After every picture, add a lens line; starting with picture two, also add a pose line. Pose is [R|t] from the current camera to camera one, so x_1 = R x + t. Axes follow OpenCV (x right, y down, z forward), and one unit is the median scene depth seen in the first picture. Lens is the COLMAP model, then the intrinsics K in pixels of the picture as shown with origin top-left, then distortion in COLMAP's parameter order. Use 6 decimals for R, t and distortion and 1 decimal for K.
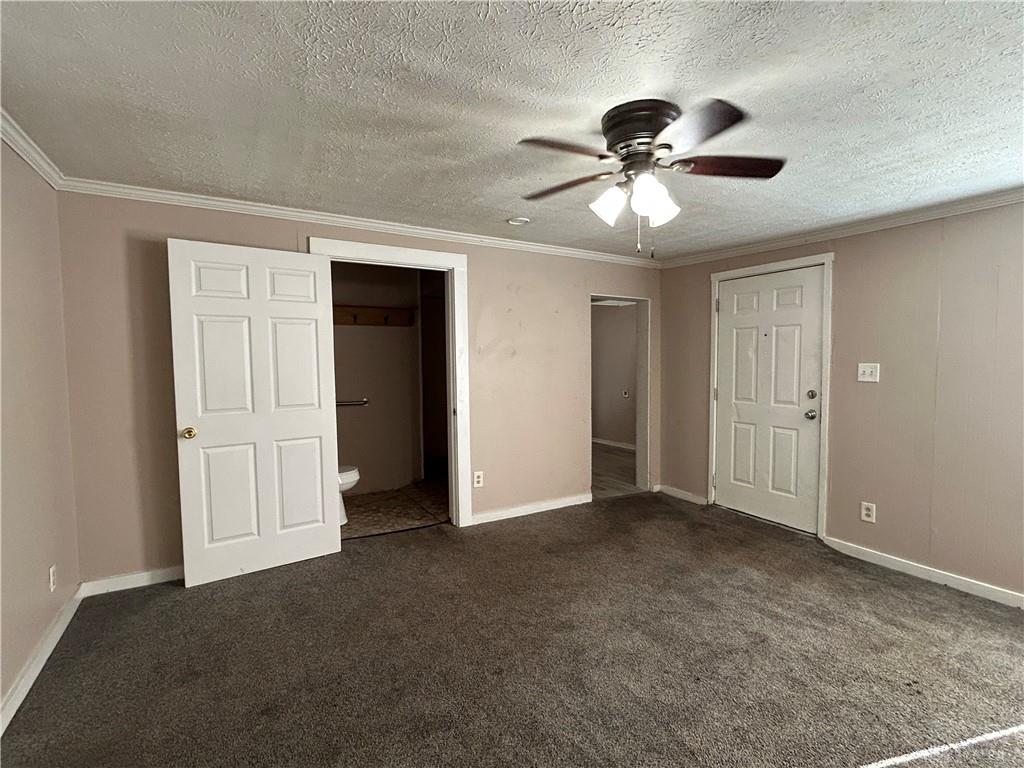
lens RADIAL K [[485.9, 0, 510.1], [0, 485.9, 383.8], [0, 0, 1]] dist [-0.001754, 0.002388]
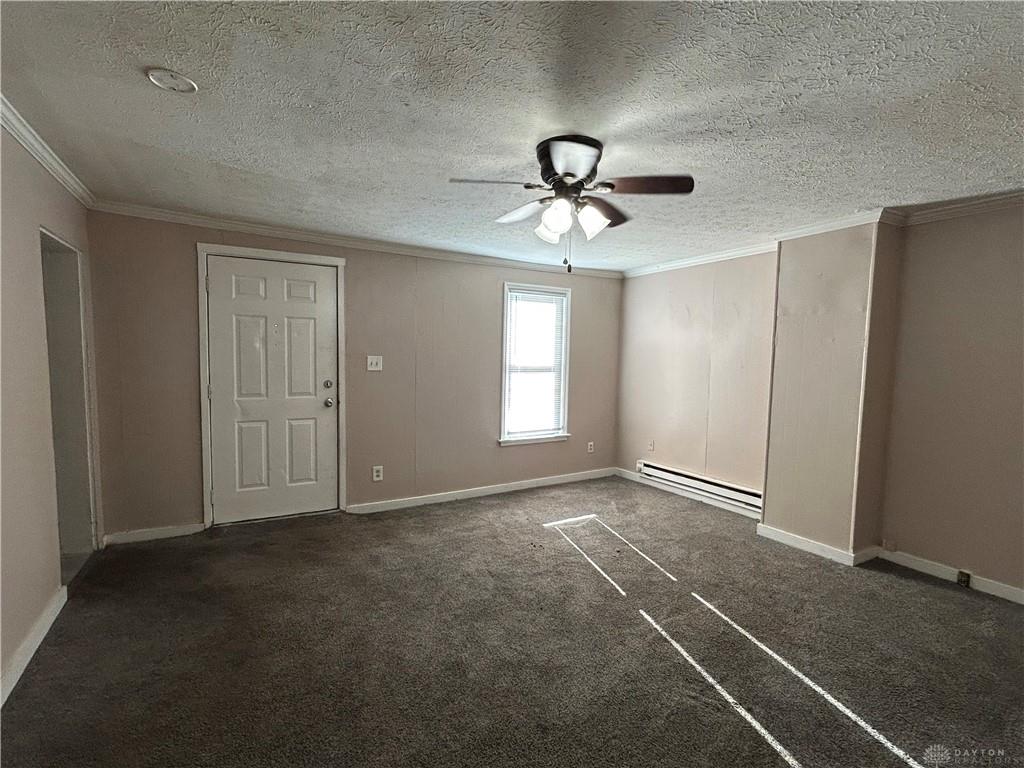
lens RADIAL K [[485.9, 0, 506.5], [0, 485.9, 385.2], [0, 0, 1]] dist [-0.001754, 0.002388]
pose [[0.000945, -0.060778, 0.998151, -0.468263], [0.032446, 0.997628, 0.060716, -0.029016], [-0.999473, 0.032329, 0.002914, 0.592124]]
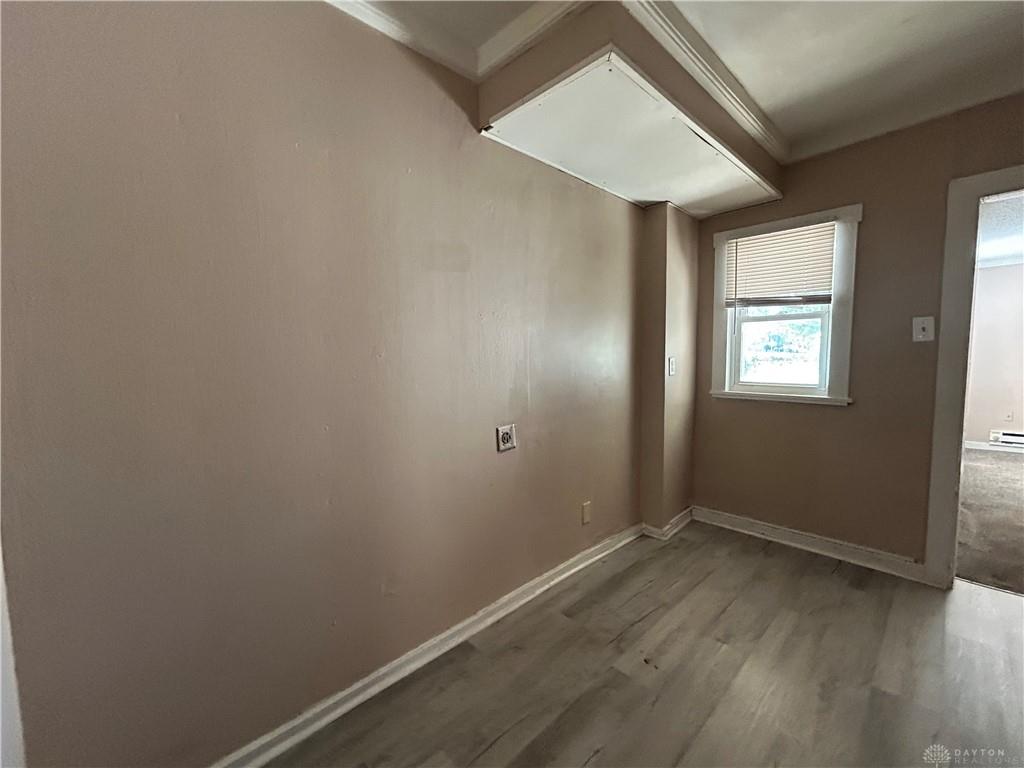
lens RADIAL K [[422.9, 0, 508.9], [0, 422.9, 387.8], [0, 0, 1]] dist [-0.000775, 0.002114]
pose [[-0.233116, -0.071582, 0.969811, -0.052987], [0.066403, 0.993788, 0.089313, -0.090438], [-0.970179, 0.085219, -0.226915, 2.113788]]
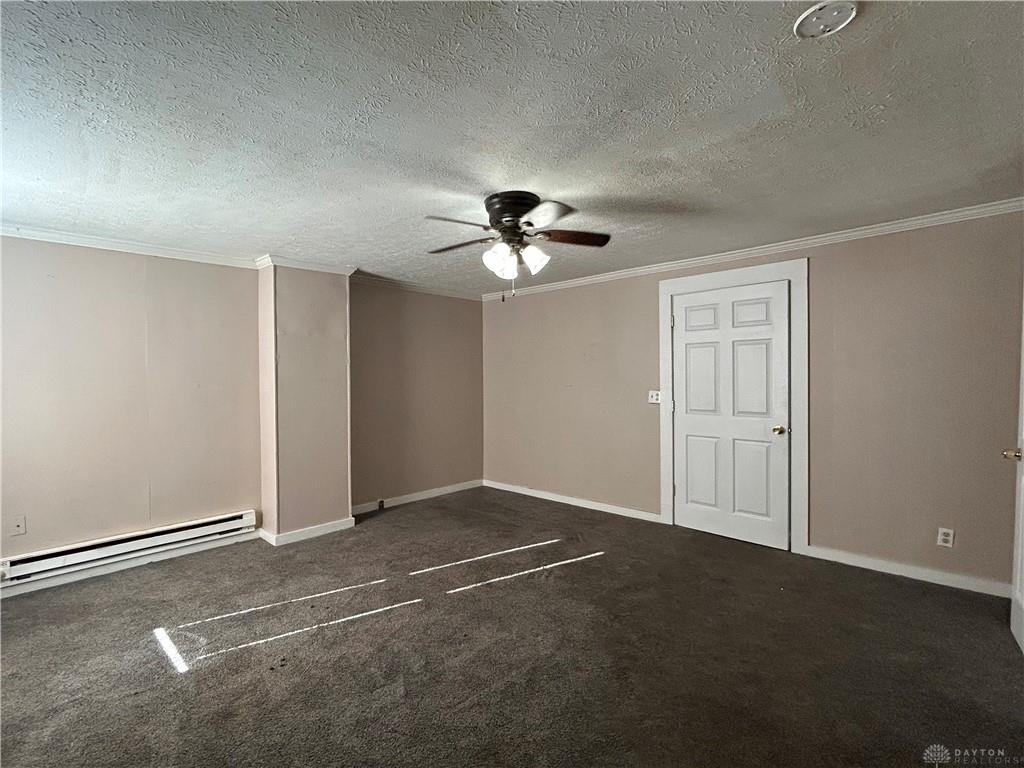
lens RADIAL K [[485.9, 0, 509.3], [0, 485.9, 383.0], [0, 0, 1]] dist [-0.001754, 0.002388]
pose [[-0.959330, 0.016690, -0.281793, 0.348778], [-0.002064, 0.997809, 0.066125, -0.058604], [0.282279, 0.064017, -0.957194, 1.202311]]
